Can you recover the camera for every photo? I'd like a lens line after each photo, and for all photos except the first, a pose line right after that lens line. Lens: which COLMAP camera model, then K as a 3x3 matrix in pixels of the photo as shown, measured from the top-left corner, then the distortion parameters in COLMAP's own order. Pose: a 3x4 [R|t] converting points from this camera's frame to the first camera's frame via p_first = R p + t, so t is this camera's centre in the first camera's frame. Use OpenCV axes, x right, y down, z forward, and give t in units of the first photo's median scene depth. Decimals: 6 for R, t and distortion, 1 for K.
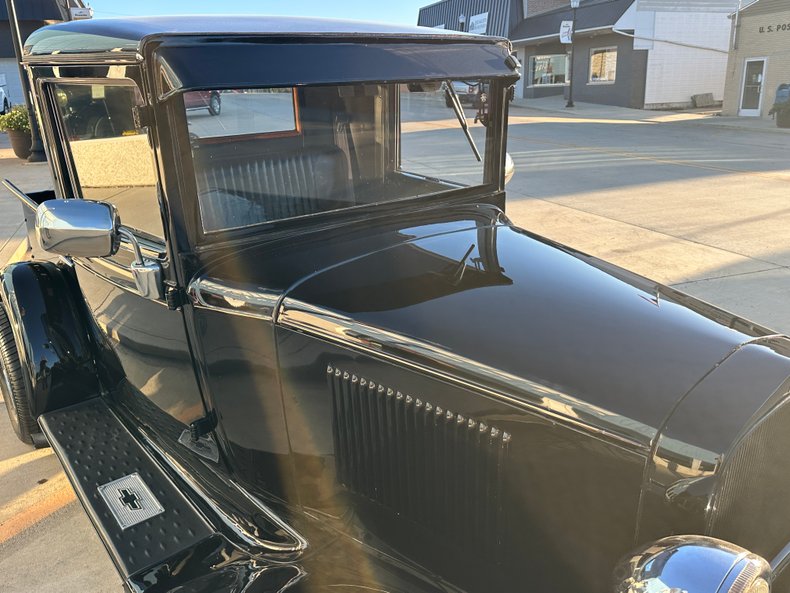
lens RADIAL K [[634.9, 0, 399.0], [0, 634.9, 288.0], [0, 0, 1]] dist [0.059551, -0.093510]
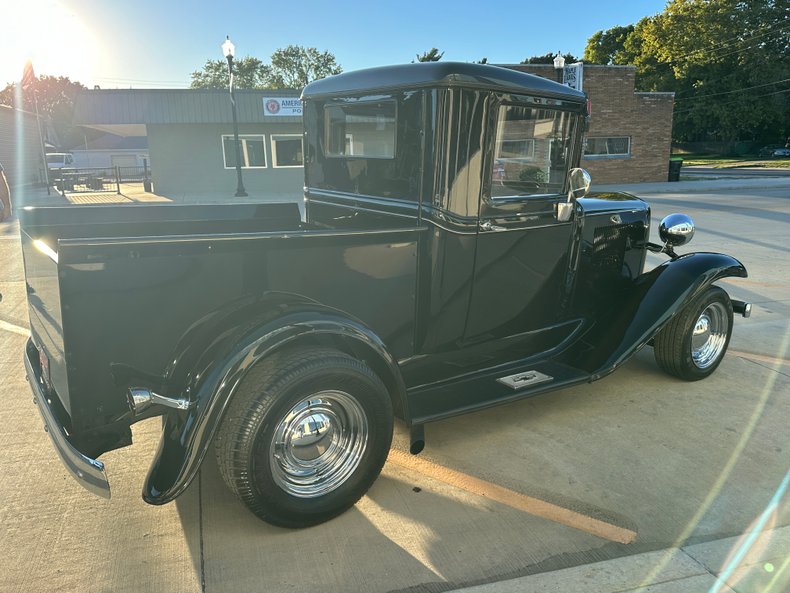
lens RADIAL K [[635.0, 0, 394.6], [0, 635.0, 296.5], [0, 0, 1]] dist [0.056780, -0.081119]
pose [[0.064883, -0.197246, 0.978205, -0.553884], [0.303252, 0.937807, 0.168986, -0.059458], [-0.950699, 0.285678, 0.120662, 0.311854]]
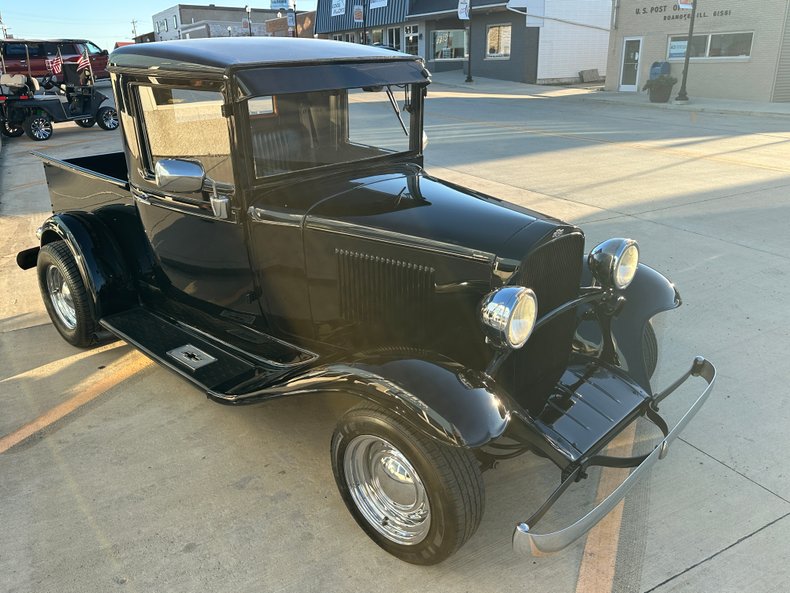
lens RADIAL K [[632.0, 0, 391.2], [0, 632.0, 296.6], [0, 0, 1]] dist [0.072269, -0.115159]
pose [[0.990832, -0.037538, 0.129784, -0.039526], [0.030472, 0.997965, 0.056008, 0.033418], [-0.131622, -0.051540, 0.989959, -0.172785]]
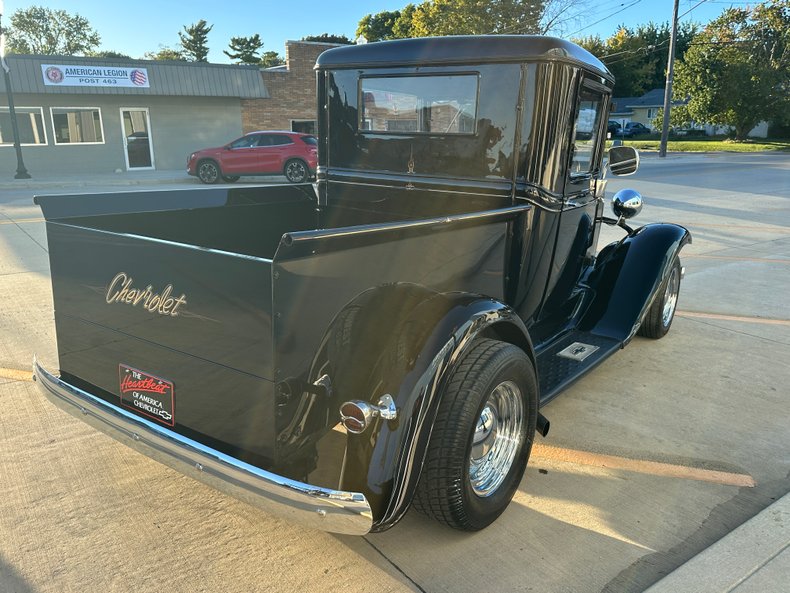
lens RADIAL K [[635.0, 0, 394.6], [0, 635.0, 296.5], [0, 0, 1]] dist [0.056780, -0.081119]
pose [[-0.266349, -0.219793, 0.938482, -0.513595], [0.289531, 0.910446, 0.295398, -0.113959], [-0.919364, 0.350399, -0.178859, 0.487542]]
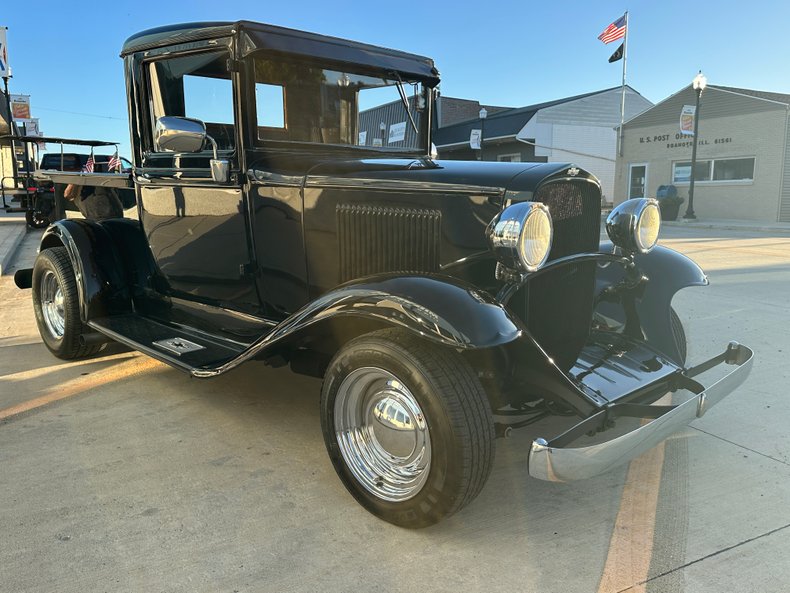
lens RADIAL K [[632.0, 0, 391.2], [0, 632.0, 296.6], [0, 0, 1]] dist [0.072269, -0.115159]
pose [[0.993645, 0.009480, 0.112156, -0.031323], [0.006721, 0.989671, -0.143199, 0.126753], [-0.112355, 0.143042, 0.983318, -0.141708]]
